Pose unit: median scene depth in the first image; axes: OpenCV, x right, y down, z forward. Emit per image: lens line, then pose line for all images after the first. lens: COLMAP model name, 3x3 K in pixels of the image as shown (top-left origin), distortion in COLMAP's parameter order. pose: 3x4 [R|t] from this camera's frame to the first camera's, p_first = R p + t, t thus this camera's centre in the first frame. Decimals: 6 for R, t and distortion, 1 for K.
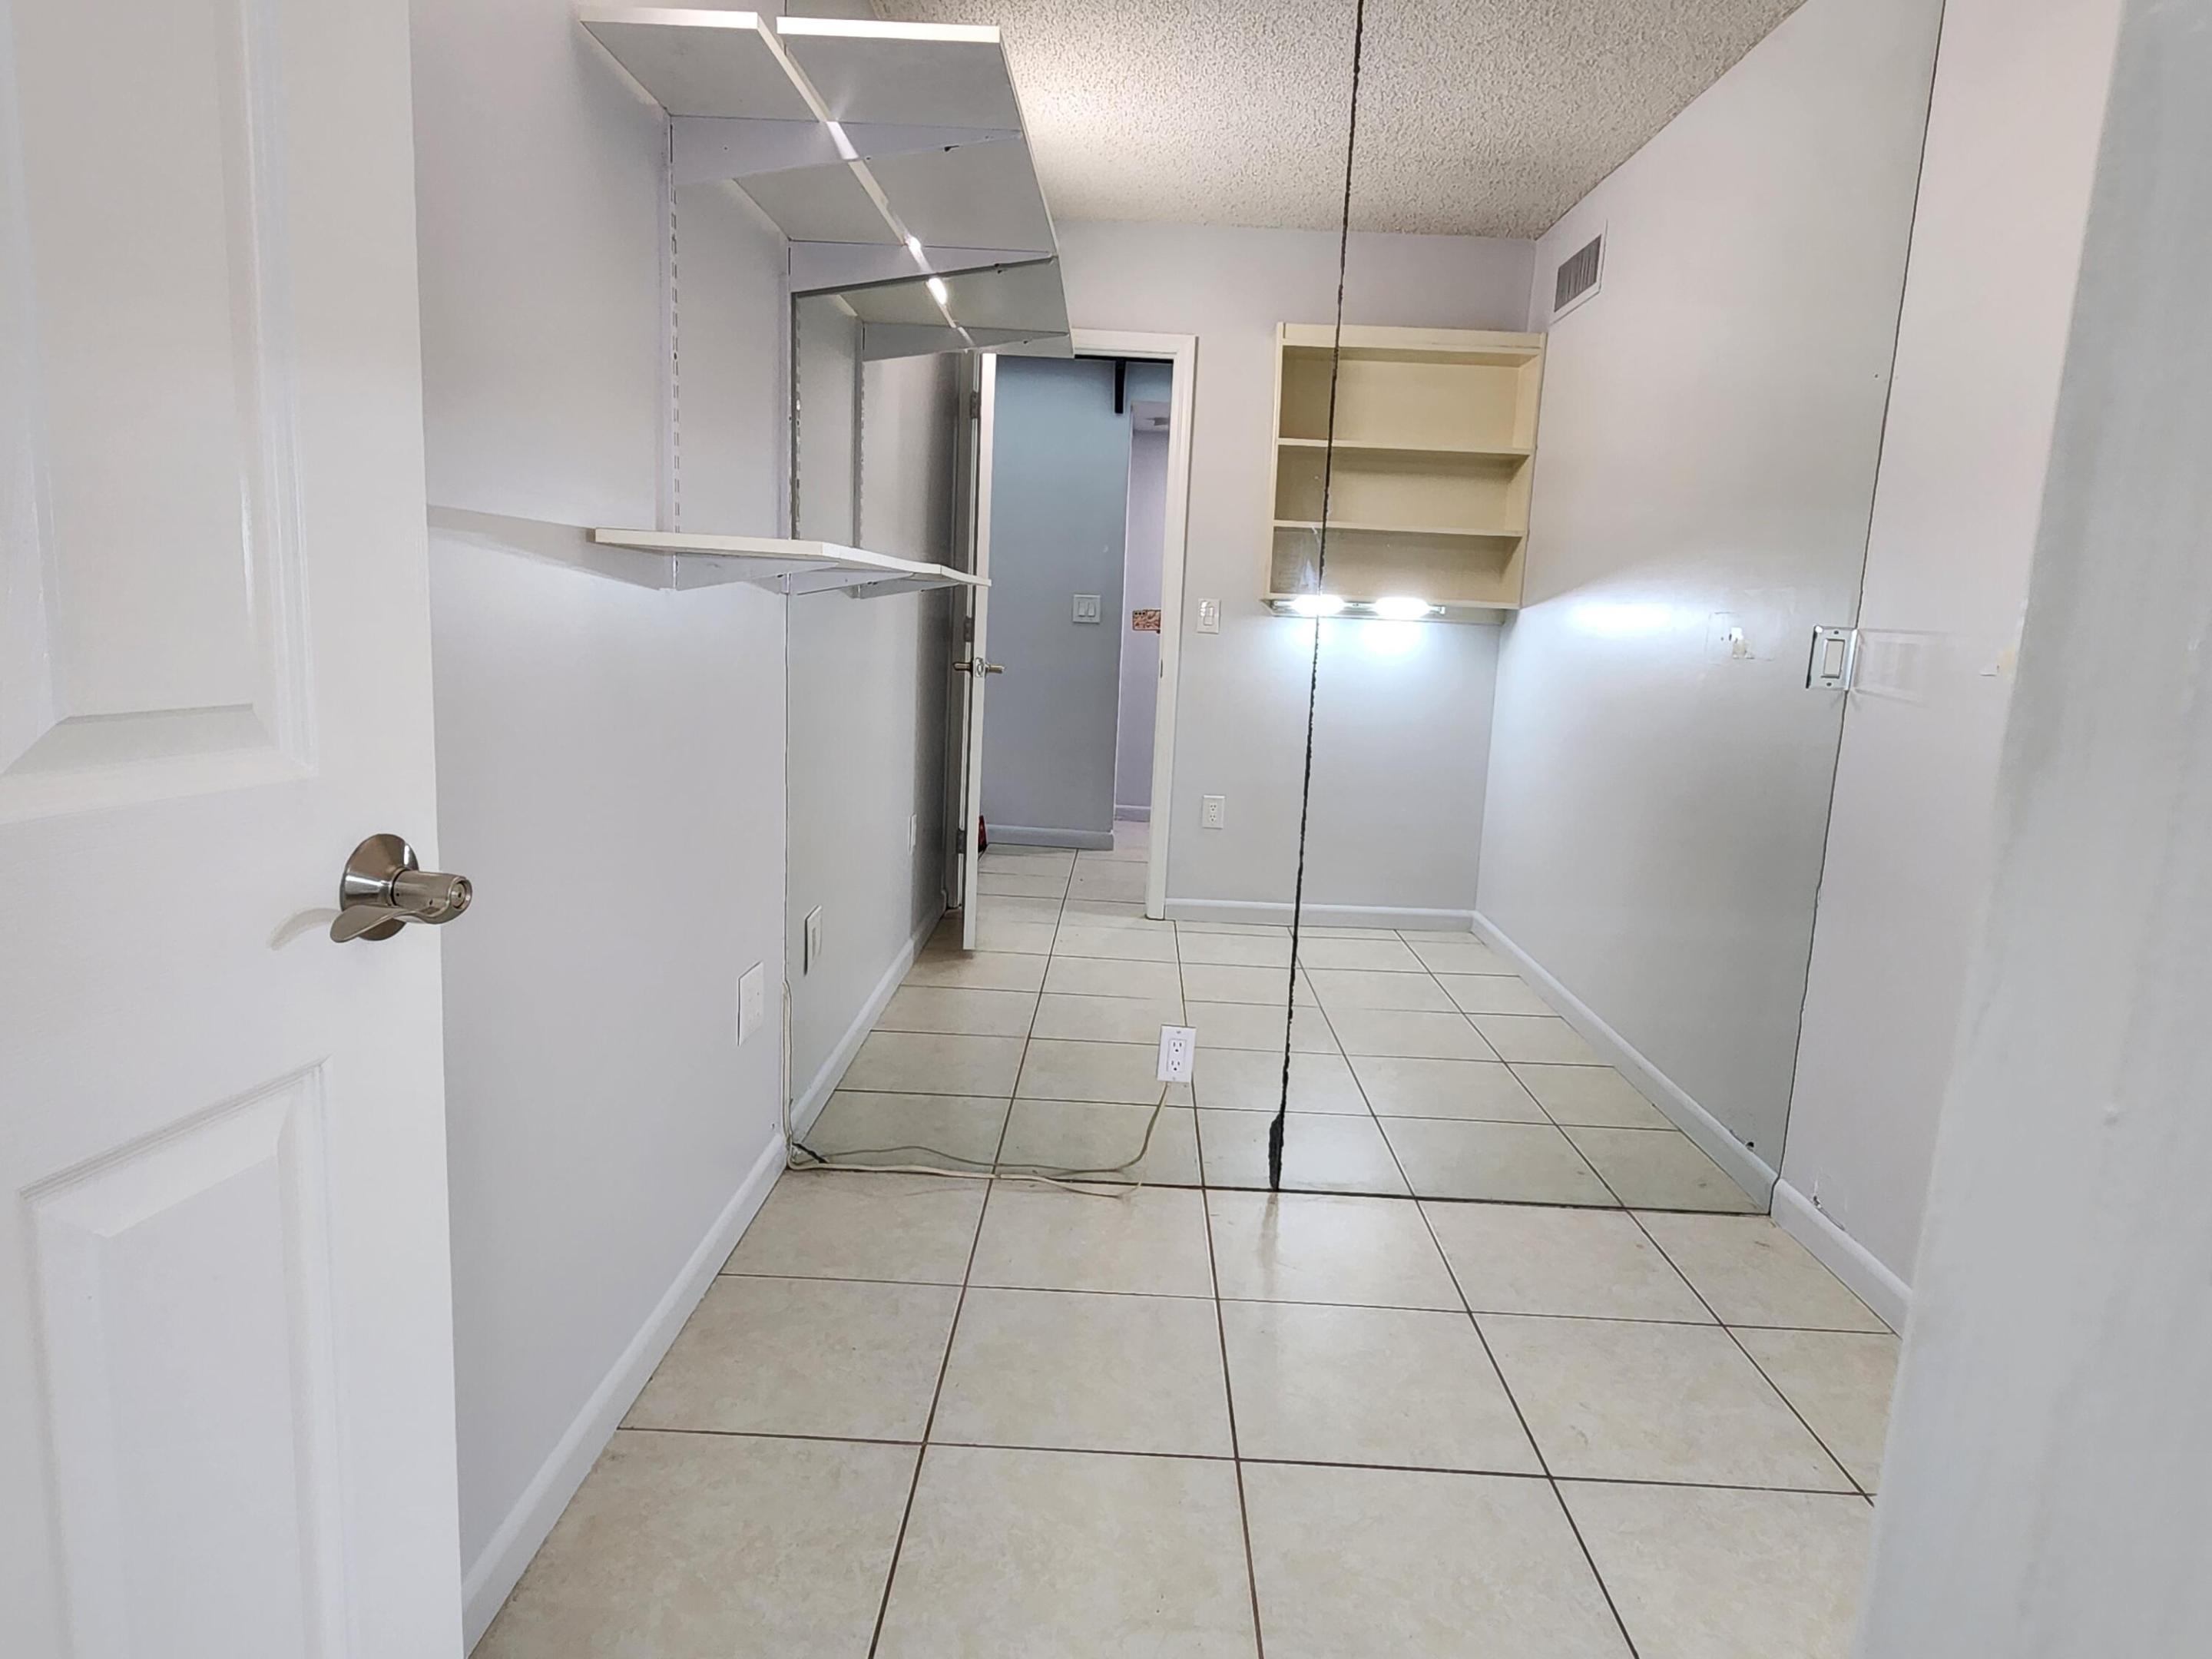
lens RADIAL K [[1285.7, 0, 1117.3], [0, 1285.7, 826.6], [0, 0, 1]] dist [0.005307, -0.005445]
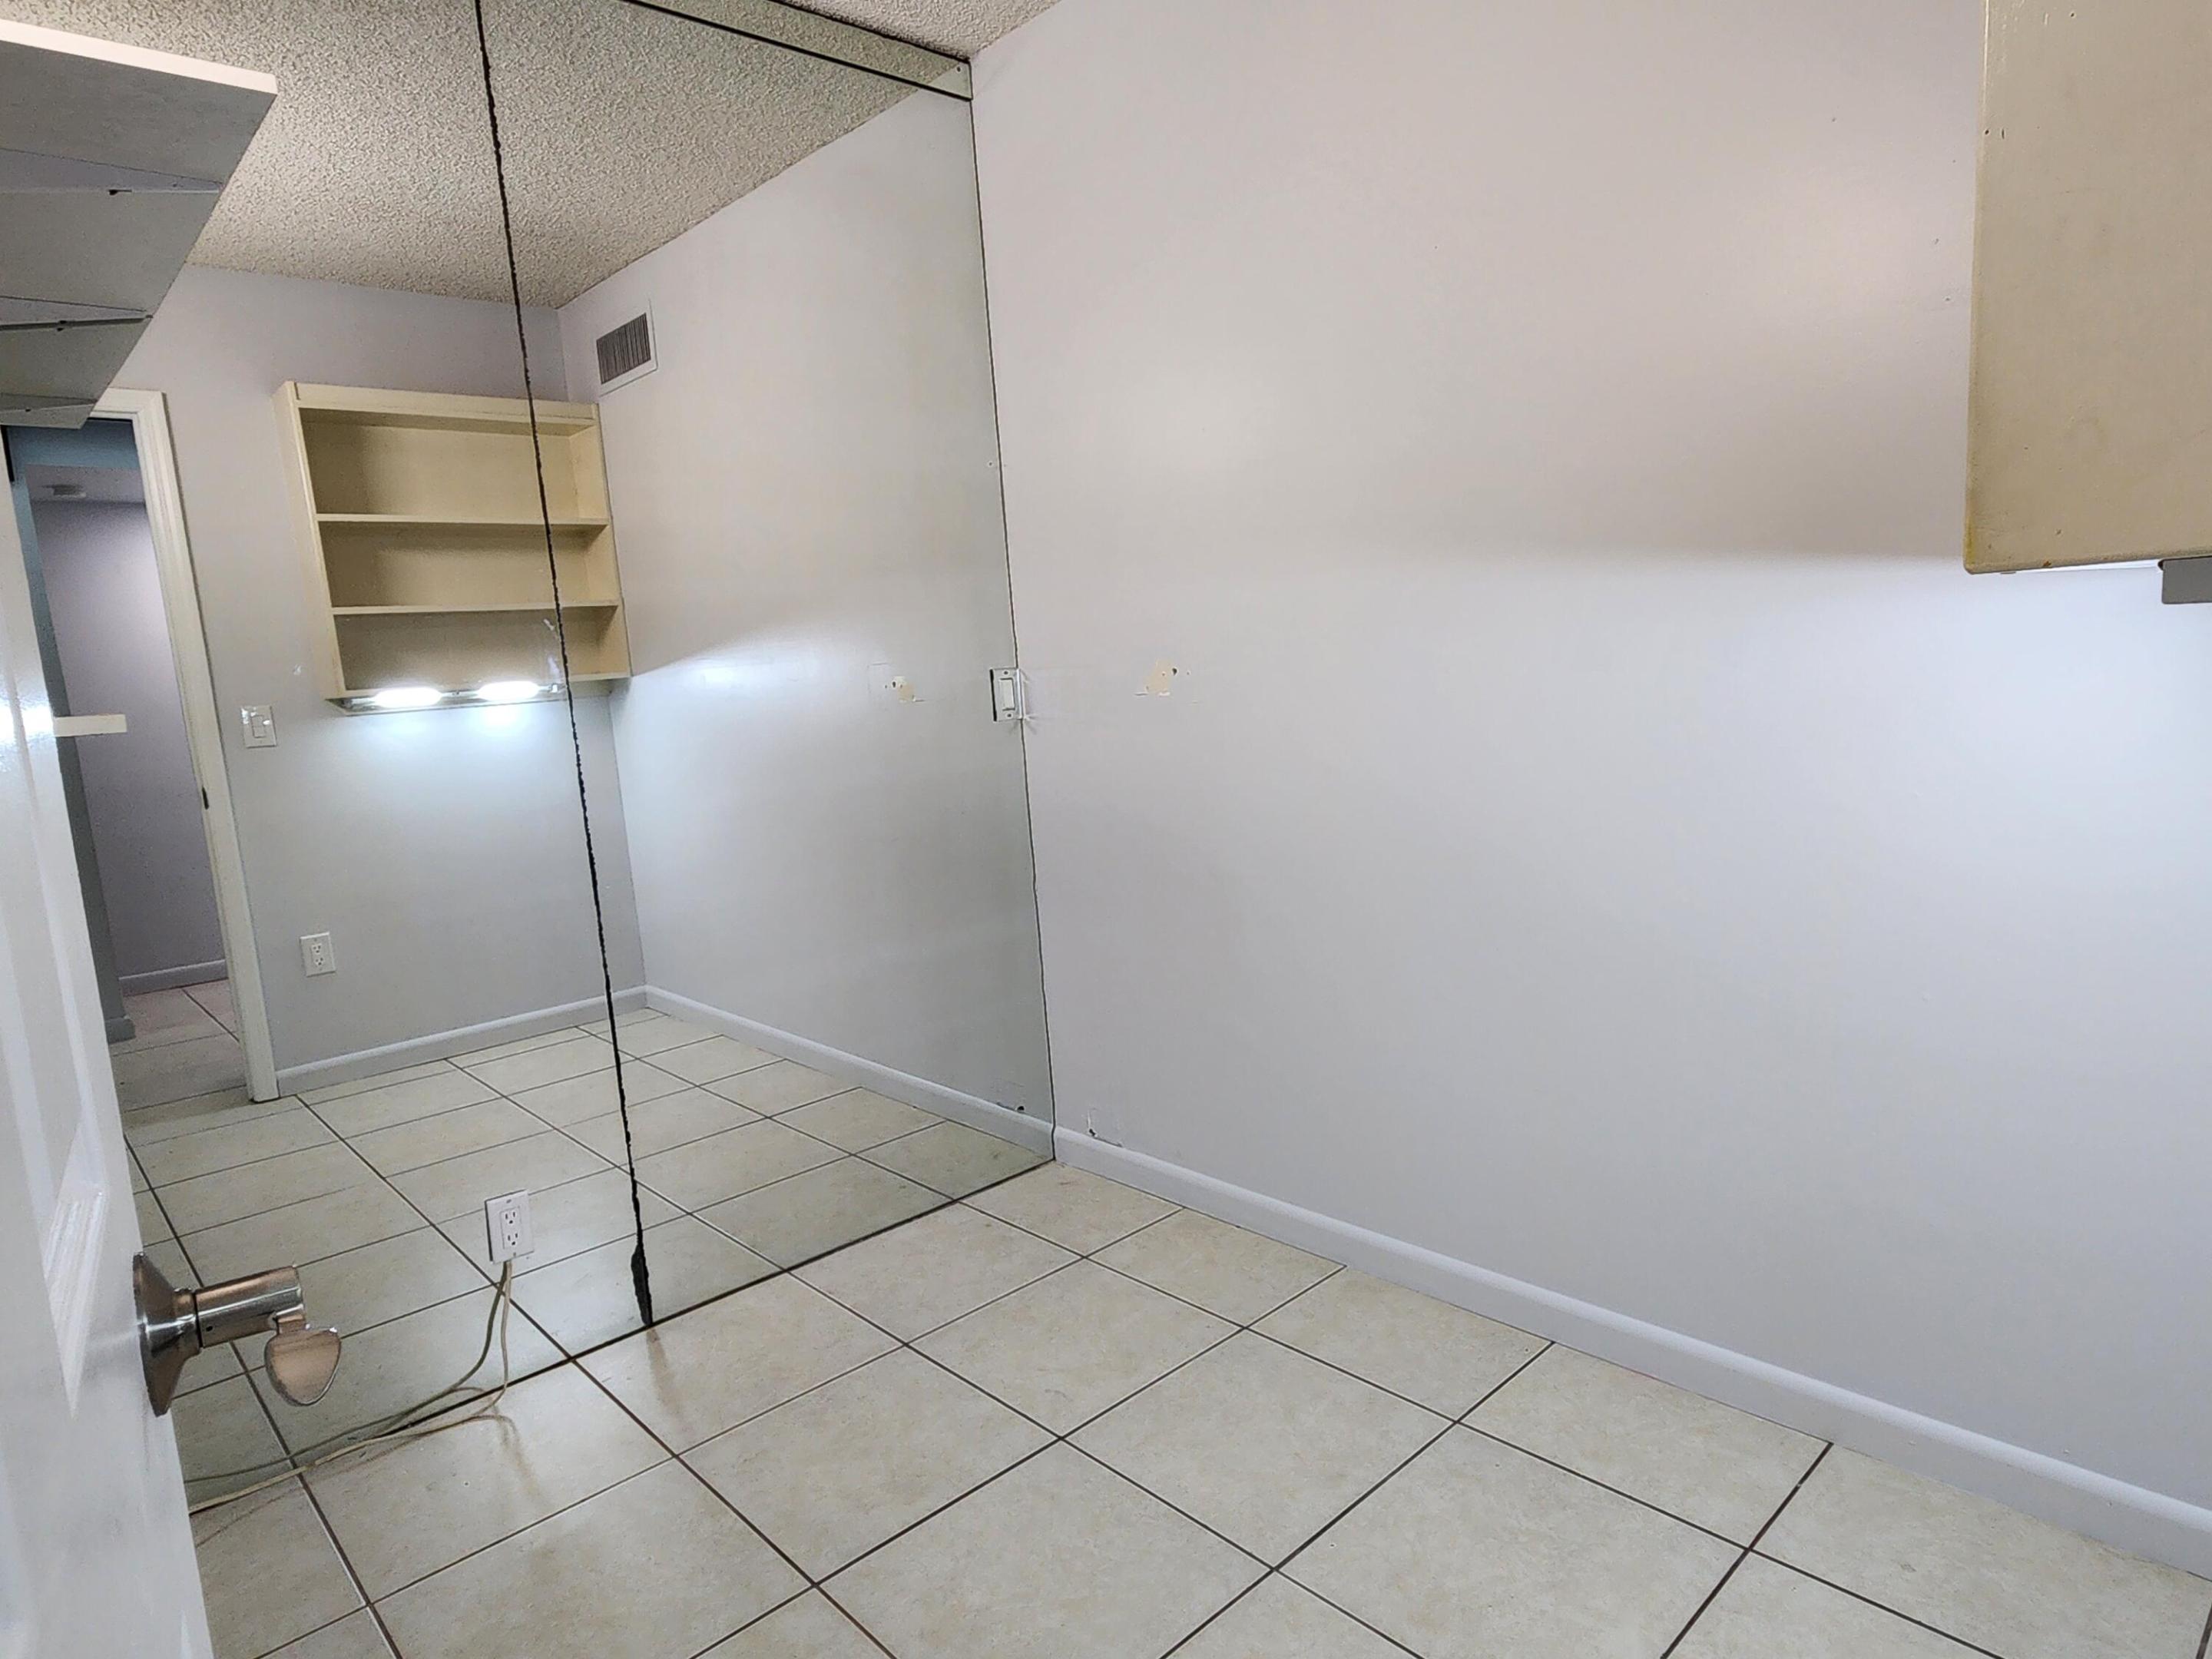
lens RADIAL K [[1285.7, 0, 1117.3], [0, 1285.7, 826.6], [0, 0, 1]] dist [0.005307, -0.005445]
pose [[0.720748, -0.188126, 0.667182, -0.110509], [0.212705, 0.976059, 0.045438, -0.023645], [-0.659757, 0.109164, 0.743508, 0.026606]]
